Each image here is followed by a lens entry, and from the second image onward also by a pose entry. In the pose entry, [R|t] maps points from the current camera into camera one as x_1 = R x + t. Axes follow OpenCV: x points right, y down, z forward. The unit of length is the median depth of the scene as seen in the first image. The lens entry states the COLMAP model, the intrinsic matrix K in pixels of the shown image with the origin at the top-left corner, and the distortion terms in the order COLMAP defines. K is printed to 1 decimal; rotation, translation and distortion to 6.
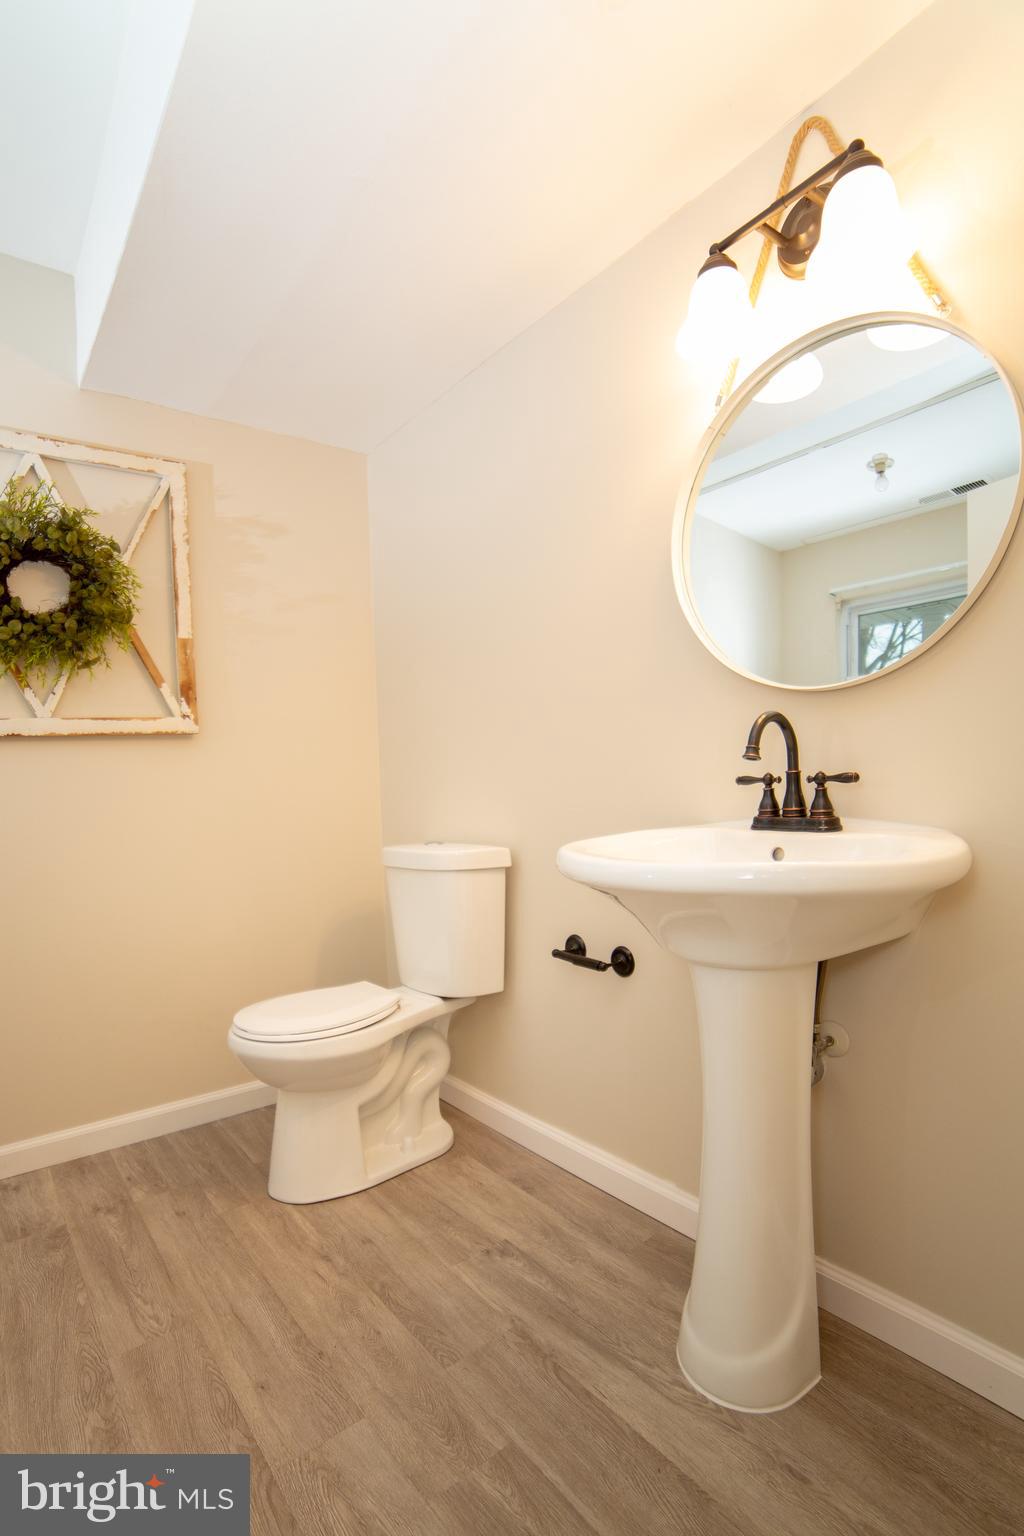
lens RADIAL K [[760.5, 0, 511.1], [0, 760.5, 778.0], [0, 0, 1]] dist [-0.090305, 0.028749]
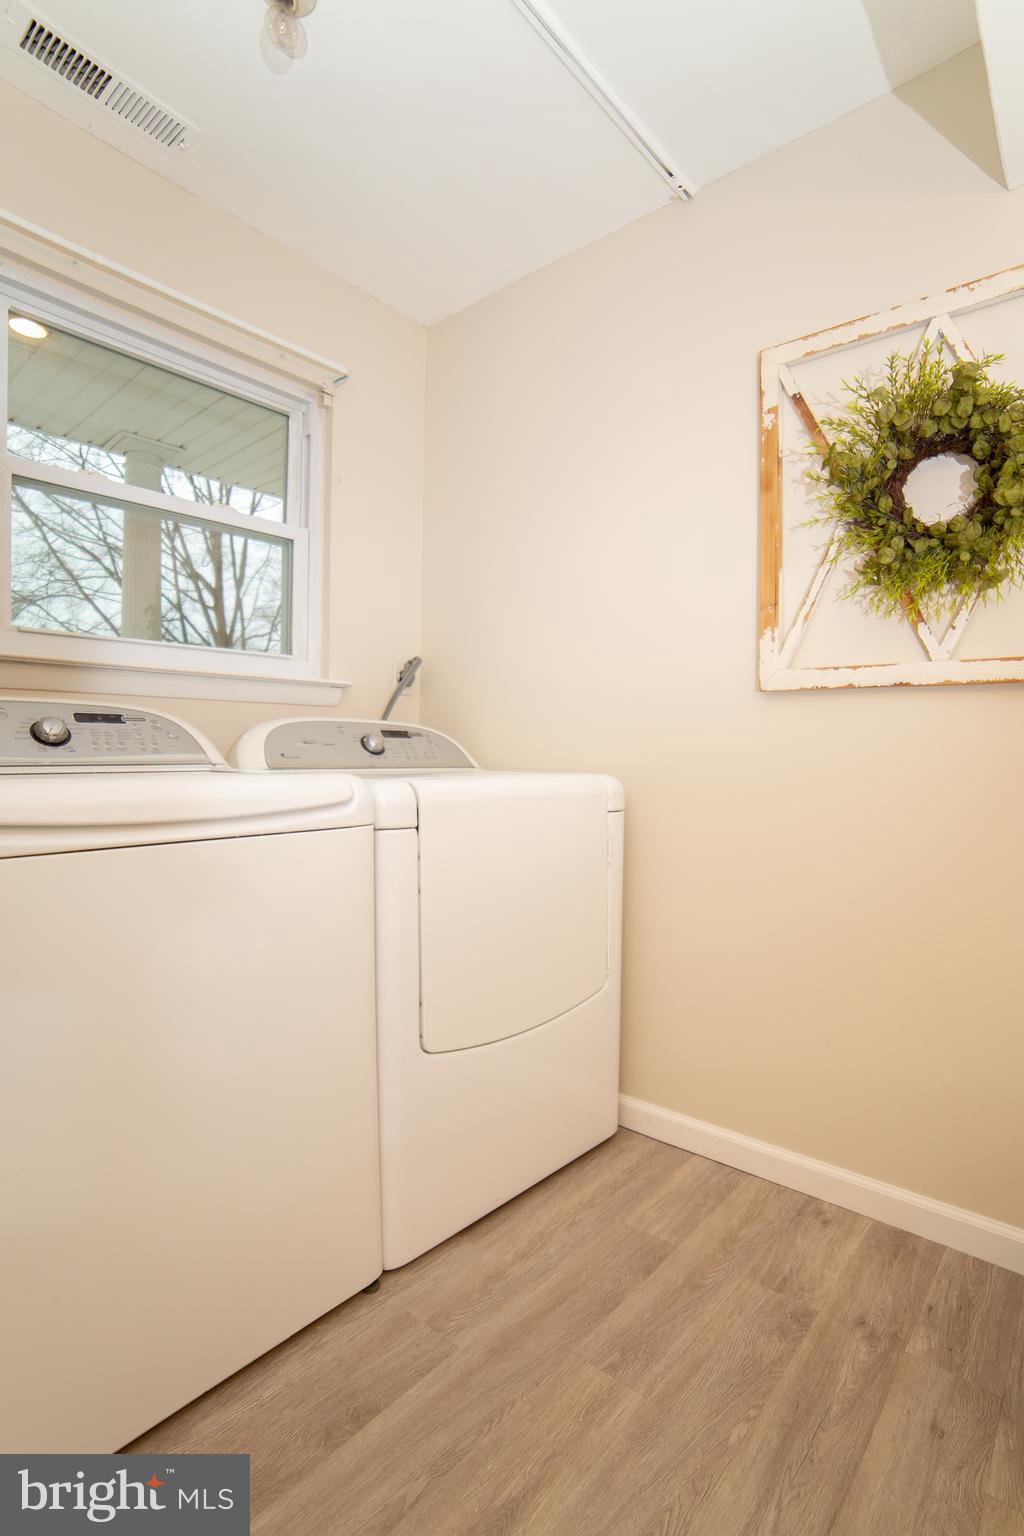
lens RADIAL K [[760.5, 0, 511.1], [0, 760.5, 778.0], [0, 0, 1]] dist [-0.090305, 0.028749]
pose [[0.248353, 0.084792, -0.964951, 0.003515], [-0.038736, 0.996234, 0.077571, -0.003267], [0.967895, 0.018114, 0.250702, 0.414193]]
